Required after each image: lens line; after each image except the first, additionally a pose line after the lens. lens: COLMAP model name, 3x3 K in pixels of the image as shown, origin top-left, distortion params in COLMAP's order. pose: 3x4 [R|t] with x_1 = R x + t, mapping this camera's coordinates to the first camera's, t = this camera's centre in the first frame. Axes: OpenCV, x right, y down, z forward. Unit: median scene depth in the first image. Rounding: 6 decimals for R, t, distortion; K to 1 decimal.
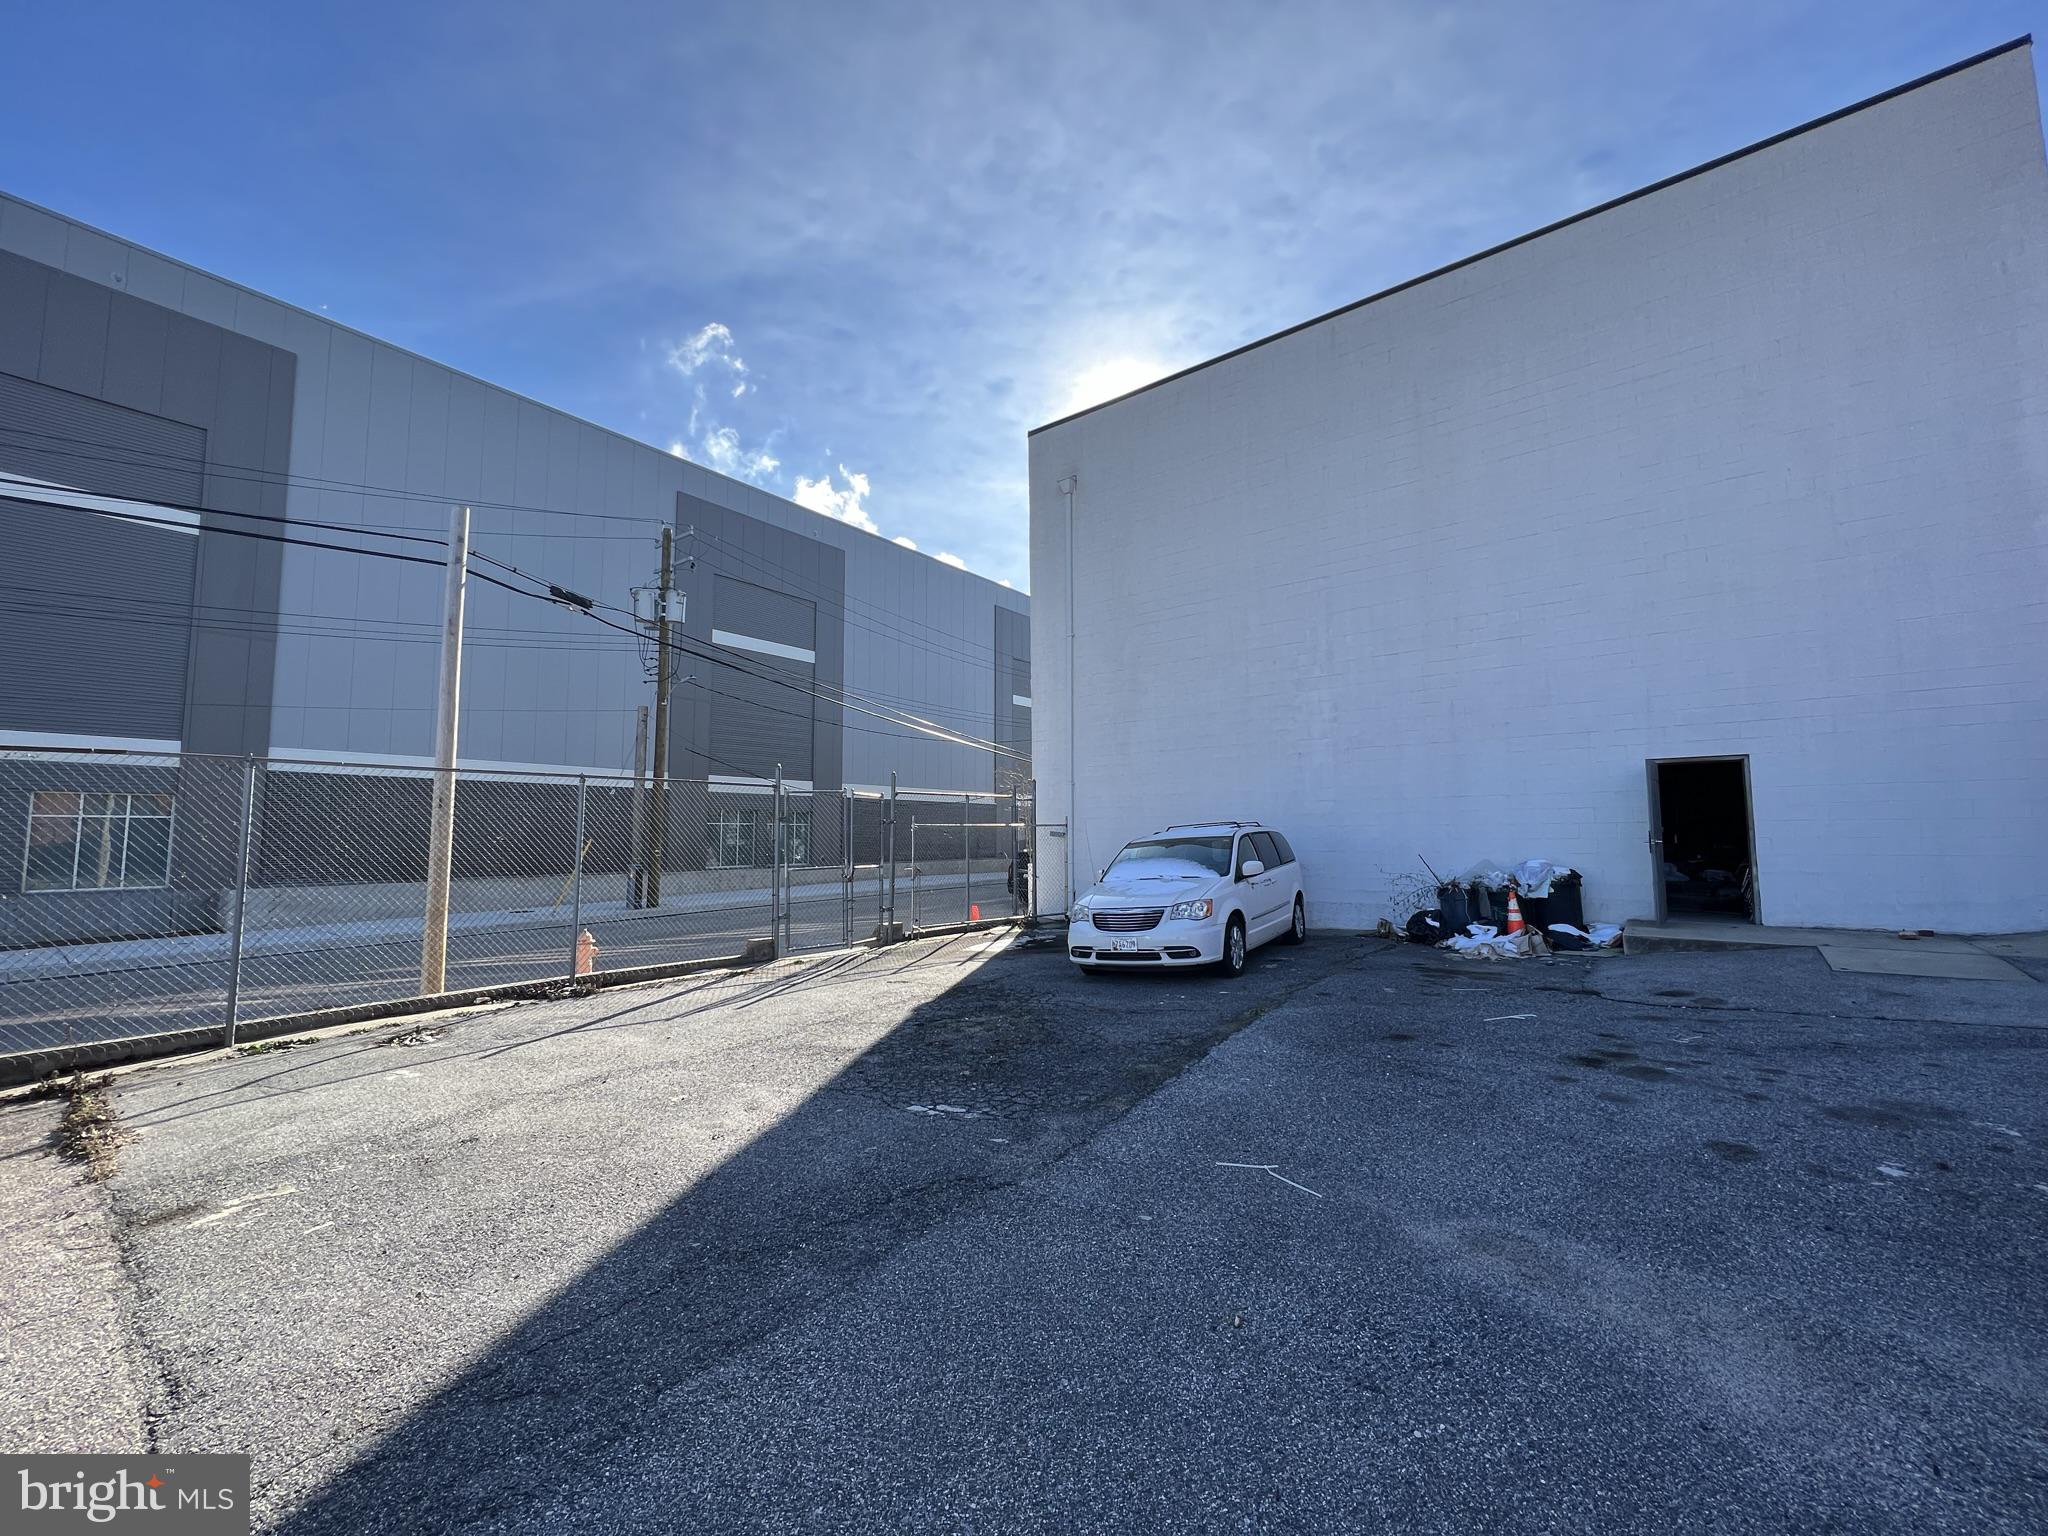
lens RADIAL K [[822.1, 0, 1024.0], [0, 822.1, 768.0], [0, 0, 1]] dist [-0.001176, -0.000431]
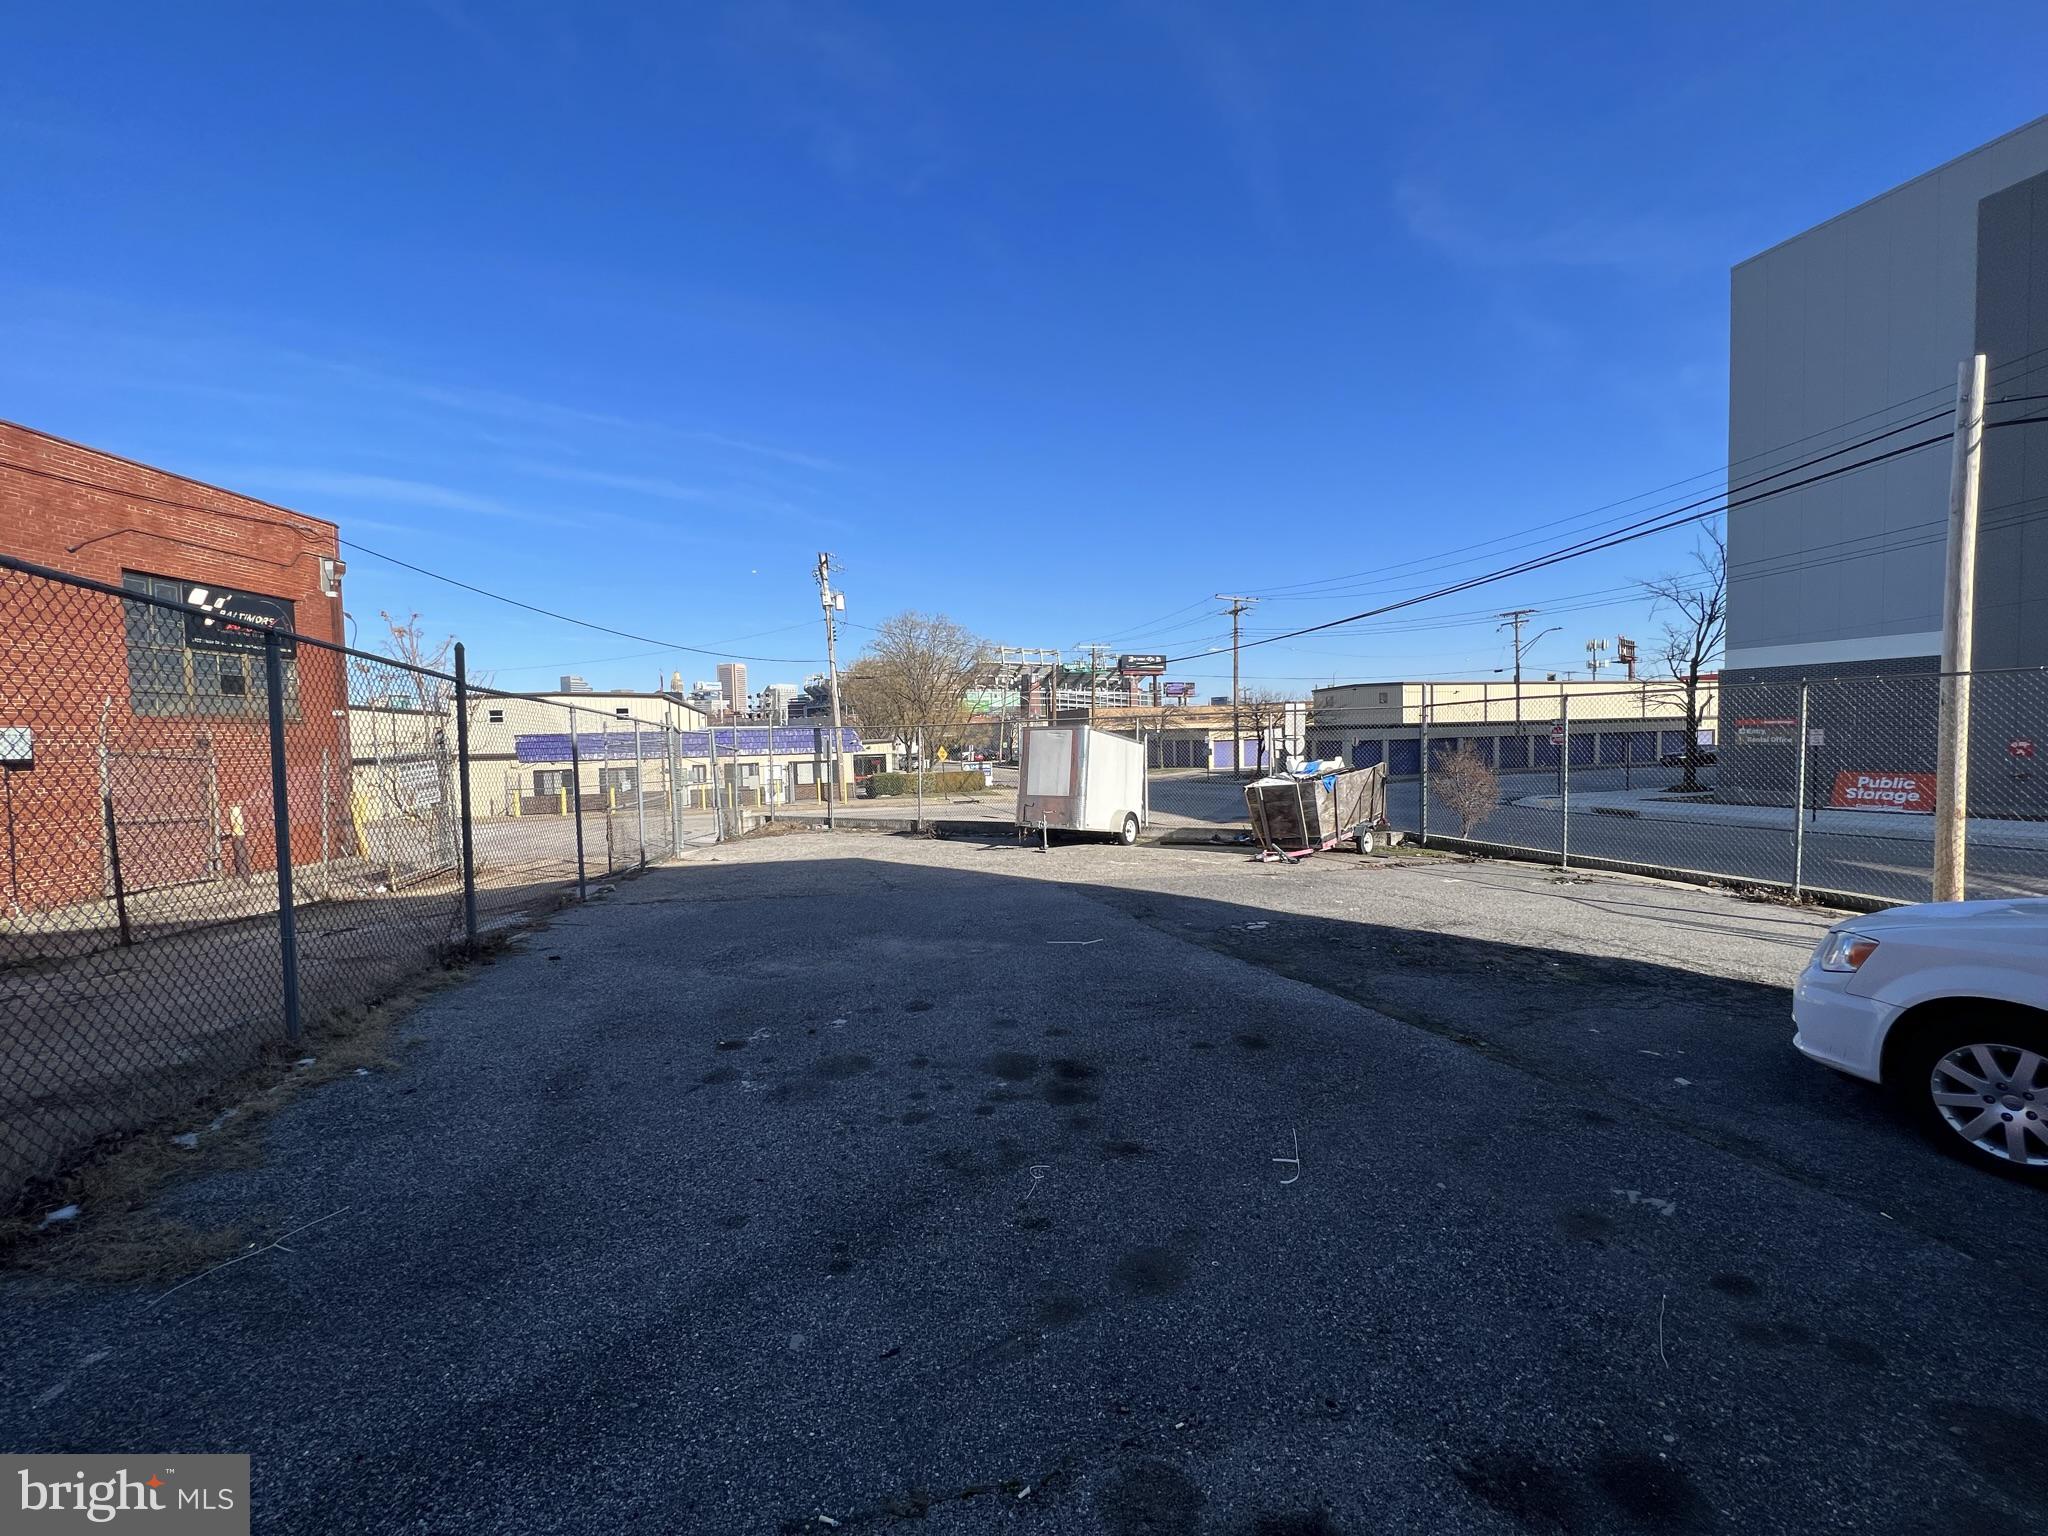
lens RADIAL K [[822.1, 0, 1024.0], [0, 822.1, 768.0], [0, 0, 1]] dist [-0.001176, -0.000431]
pose [[-0.589032, 0.054928, -0.806241, 1.740904], [0.092999, 0.995666, -0.000111, 0.053769], [0.802741, -0.075045, -0.591587, 1.866027]]
